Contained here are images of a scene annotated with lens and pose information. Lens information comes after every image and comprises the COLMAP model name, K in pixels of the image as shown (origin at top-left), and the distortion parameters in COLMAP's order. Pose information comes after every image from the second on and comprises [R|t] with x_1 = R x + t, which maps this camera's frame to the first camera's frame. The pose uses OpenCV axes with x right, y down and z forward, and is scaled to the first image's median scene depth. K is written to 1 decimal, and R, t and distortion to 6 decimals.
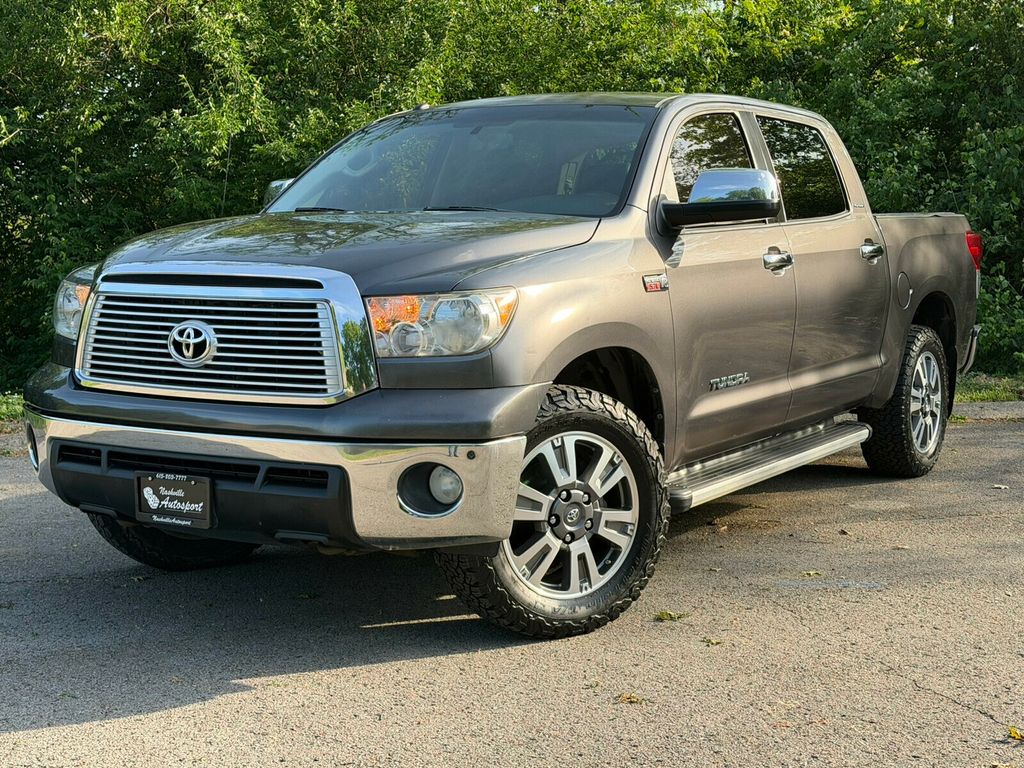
lens RADIAL K [[1486.5, 0, 512.0], [0, 1486.5, 384.0], [0, 0, 1]] dist [0.179327, -0.359818]
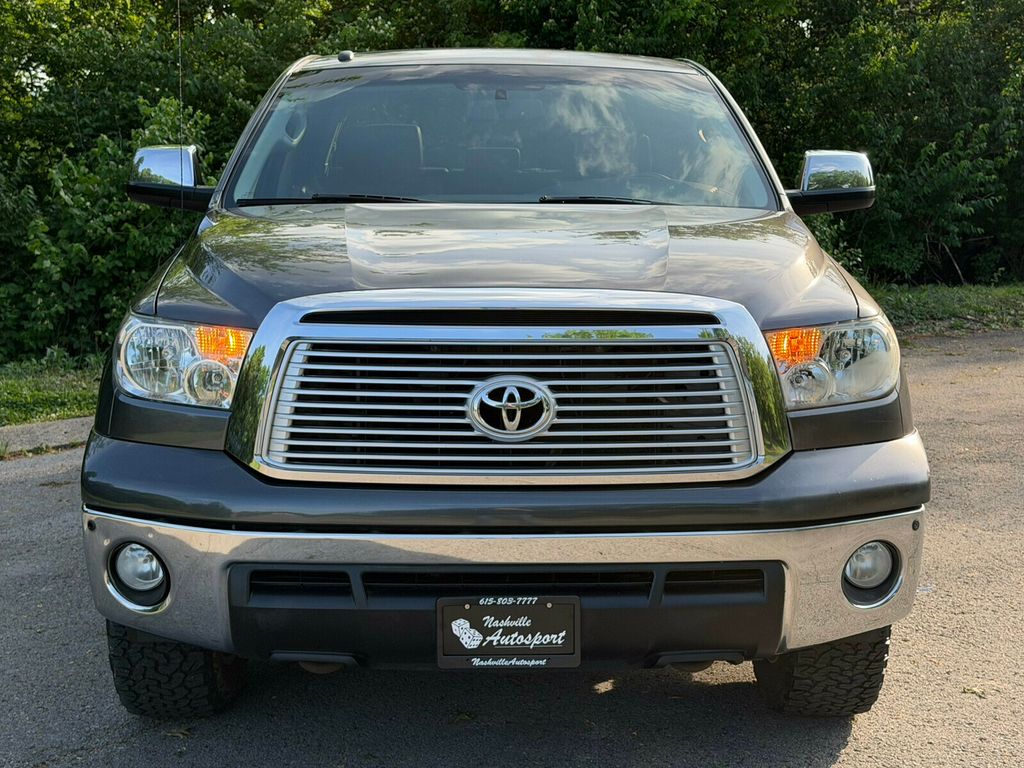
lens RADIAL K [[1486.5, 0, 512.0], [0, 1486.5, 384.0], [0, 0, 1]] dist [0.179327, -0.359818]
pose [[0.834444, -0.075114, 0.545949, -0.577545], [0.050358, 0.996916, 0.060192, -0.078335], [-0.548787, -0.022734, 0.835653, 0.401447]]
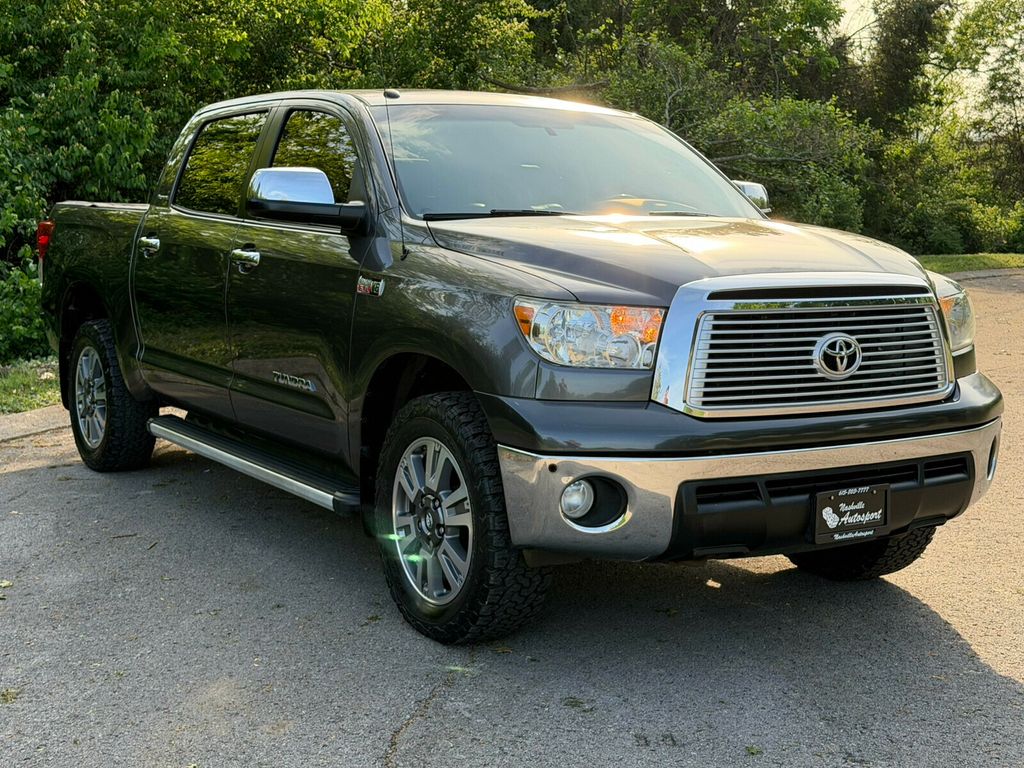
lens RADIAL K [[1486.5, 0, 512.0], [0, 1486.5, 384.0], [0, 0, 1]] dist [0.179327, -0.359818]
pose [[0.424224, -0.096913, 0.900357, -1.164562], [0.079084, 0.994423, 0.069776, -0.092025], [-0.902097, 0.041603, 0.429522, 0.745973]]
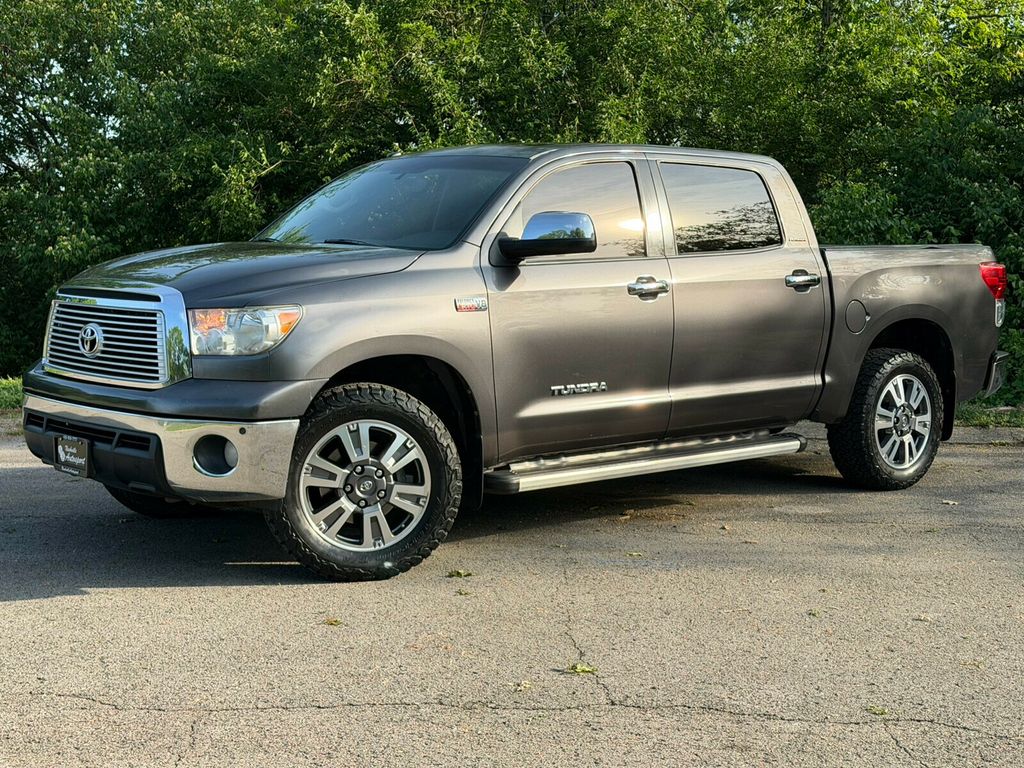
lens RADIAL K [[1486.5, 0, 512.0], [0, 1486.5, 384.0], [0, 0, 1]] dist [0.179327, -0.359818]
pose [[0.957683, 0.040906, -0.284902, 0.520627], [-0.043044, 0.999072, -0.001246, -0.002282], [0.284587, 0.013456, 0.958556, -0.184122]]
